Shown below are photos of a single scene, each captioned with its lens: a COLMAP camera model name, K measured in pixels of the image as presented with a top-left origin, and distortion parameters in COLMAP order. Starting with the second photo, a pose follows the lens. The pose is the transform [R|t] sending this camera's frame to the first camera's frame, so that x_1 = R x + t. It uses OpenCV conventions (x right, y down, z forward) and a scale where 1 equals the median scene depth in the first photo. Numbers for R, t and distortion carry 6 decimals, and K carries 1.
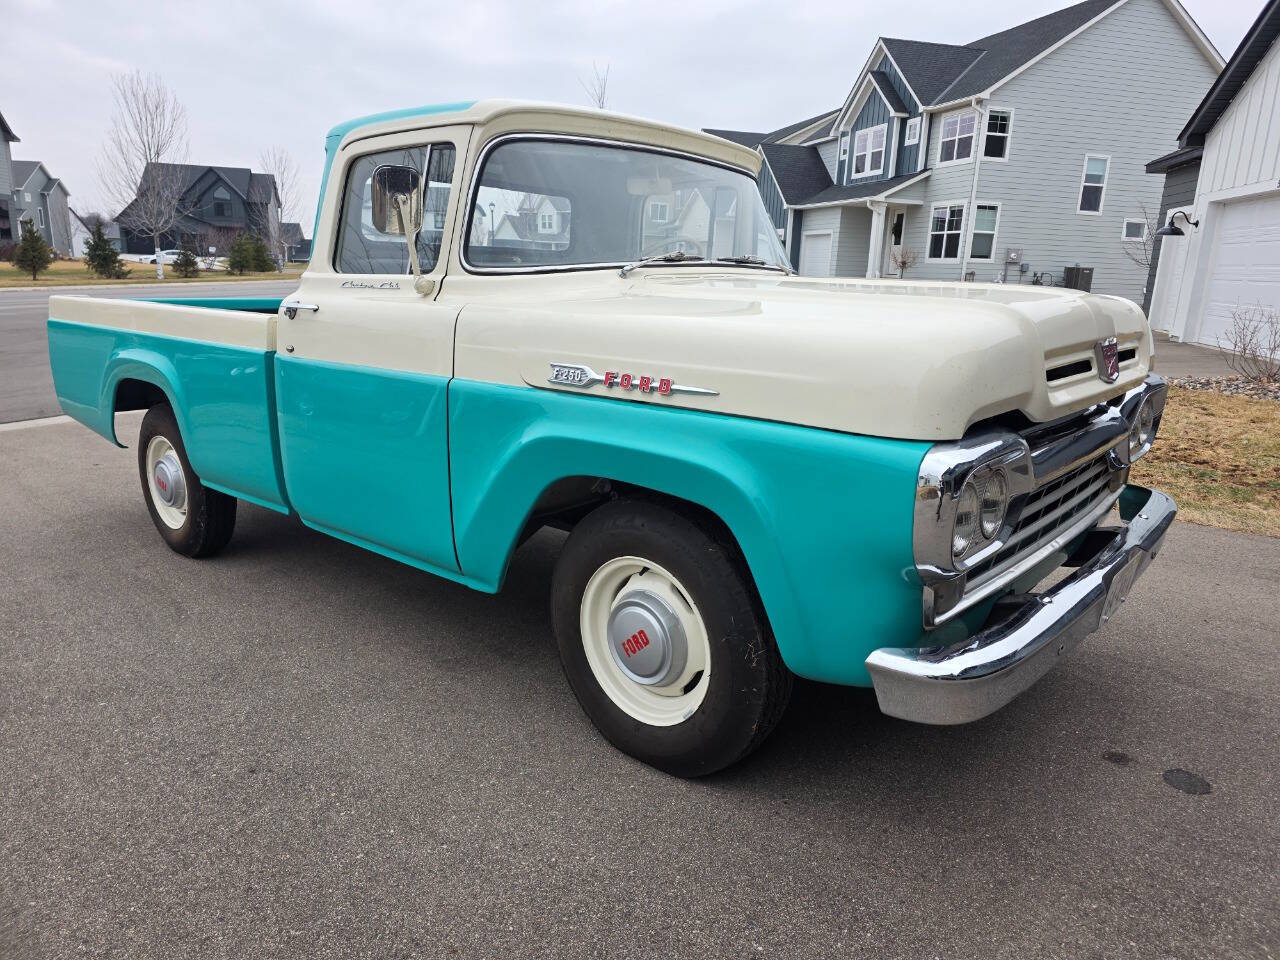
lens RADIAL K [[857.6, 0, 647.2], [0, 857.6, 474.0], [0, 0, 1]] dist [0.056351, -0.048244]
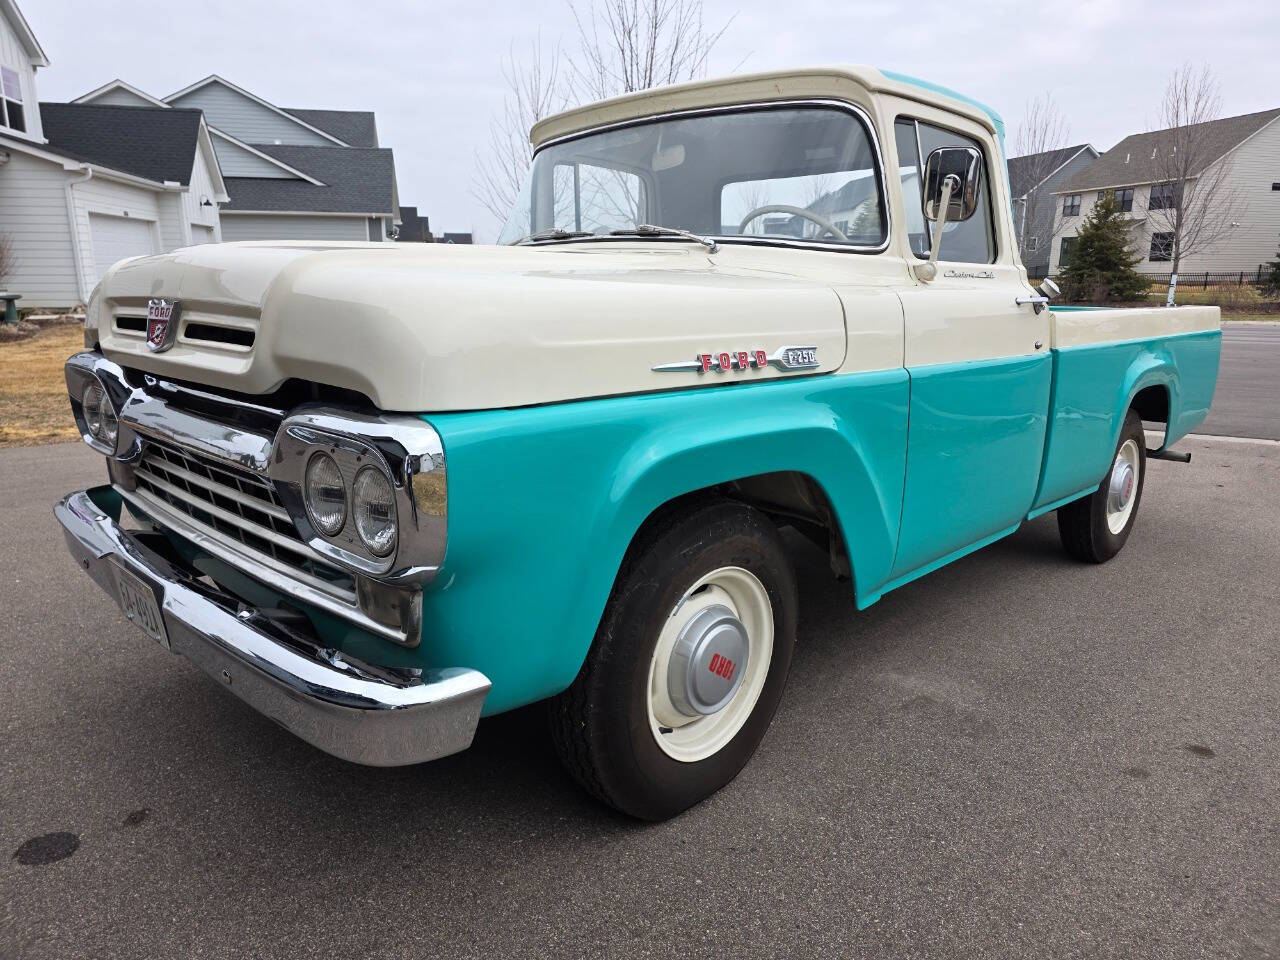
lens RADIAL K [[857.6, 0, 647.2], [0, 857.6, 474.0], [0, 0, 1]] dist [0.056351, -0.048244]
pose [[-0.057021, 0.201034, -0.977923, 0.103695], [-0.242958, 0.947276, 0.208900, -0.021496], [0.968359, 0.249506, -0.005172, 0.113479]]
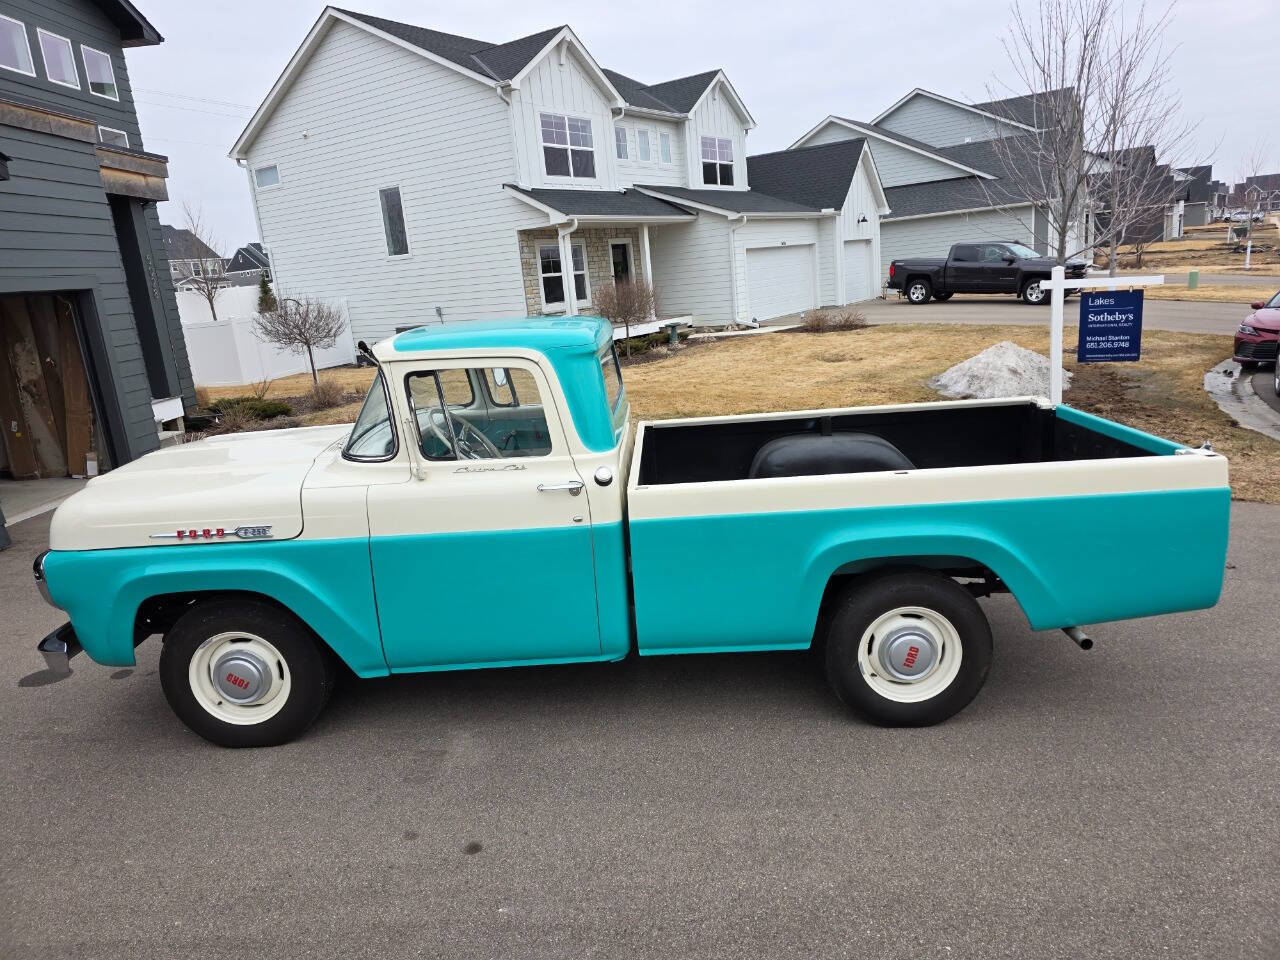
lens RADIAL K [[857.9, 0, 650.3], [0, 857.9, 470.9], [0, 0, 1]] dist [0.075379, -0.070705]
pose [[-0.766349, 0.177864, -0.617311, 0.068381], [-0.093023, 0.920059, 0.380576, -0.081798], [0.635653, 0.349079, -0.688541, 0.245304]]
